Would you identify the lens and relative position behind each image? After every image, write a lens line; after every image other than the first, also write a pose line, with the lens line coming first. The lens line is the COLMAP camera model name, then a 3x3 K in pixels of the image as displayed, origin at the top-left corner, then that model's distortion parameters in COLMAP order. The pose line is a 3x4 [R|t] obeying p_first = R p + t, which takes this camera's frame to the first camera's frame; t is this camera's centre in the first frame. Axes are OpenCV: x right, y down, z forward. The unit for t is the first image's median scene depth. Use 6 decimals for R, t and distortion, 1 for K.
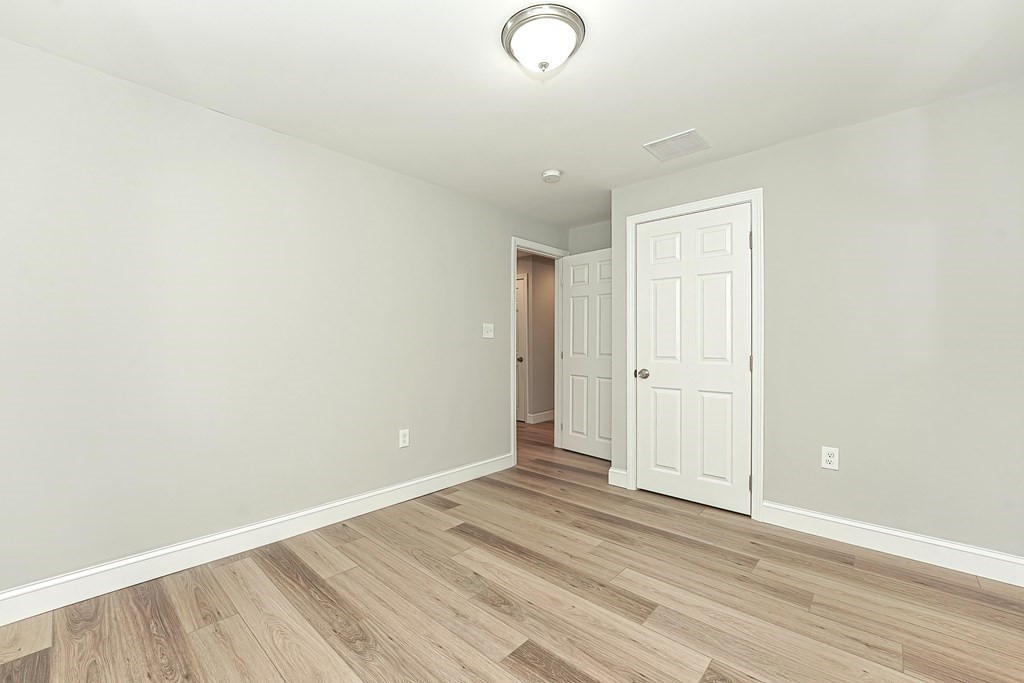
lens RADIAL K [[426.2, 0, 494.6], [0, 426.2, 342.2], [0, 0, 1]] dist [-0.017444, 0.000090]
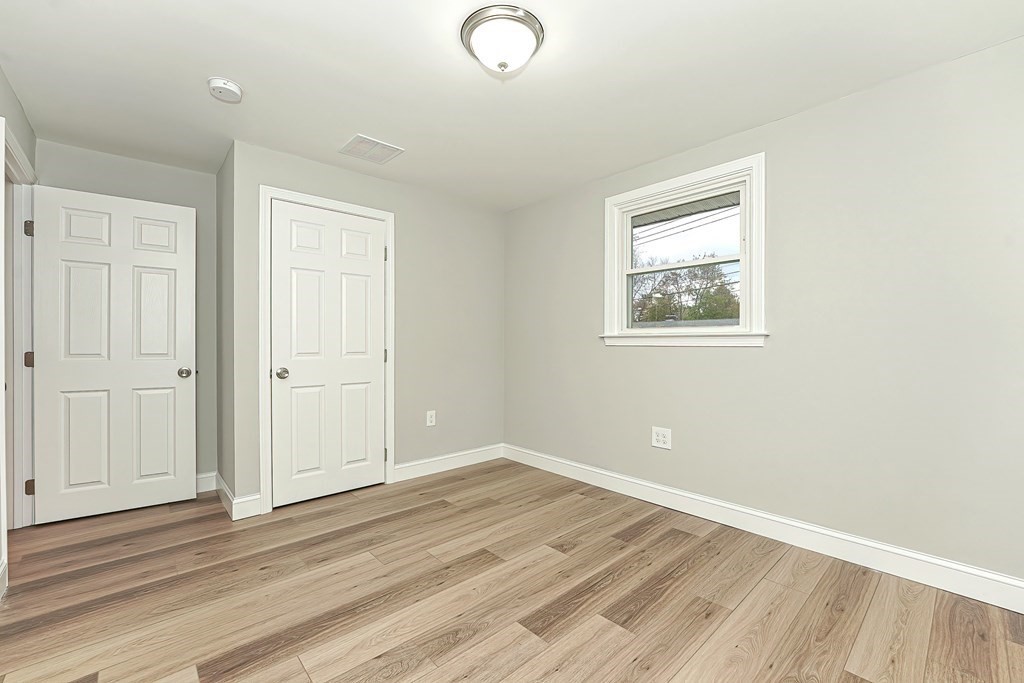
lens RADIAL K [[421.3, 0, 504.3], [0, 421.3, 342.4], [0, 0, 1]] dist [-0.017862, 0.000225]
pose [[0.086906, -0.002660, 0.996213, -0.656185], [0.000539, 0.999996, 0.002623, 0.012403], [-0.996216, 0.000309, 0.086907, 0.660038]]
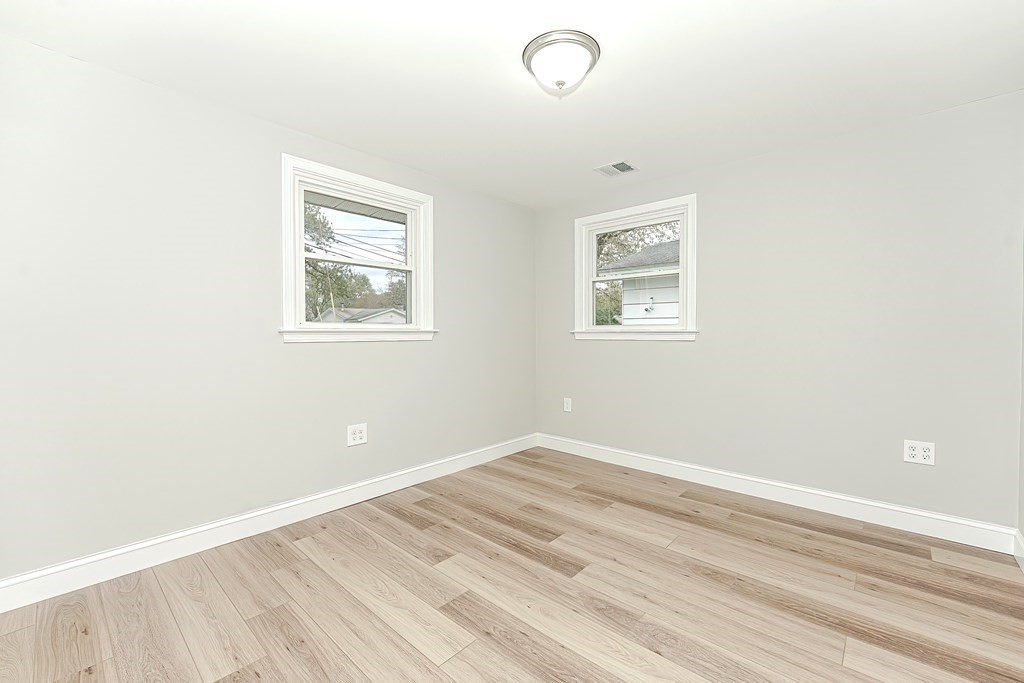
lens RADIAL K [[421.3, 0, 504.3], [0, 421.3, 342.4], [0, 0, 1]] dist [-0.017862, 0.000225]
pose [[-0.999965, 0.002515, -0.007928, 0.194988], [0.002400, 0.999891, 0.014547, 0.013408], [0.007963, 0.014527, -0.999863, 1.519850]]
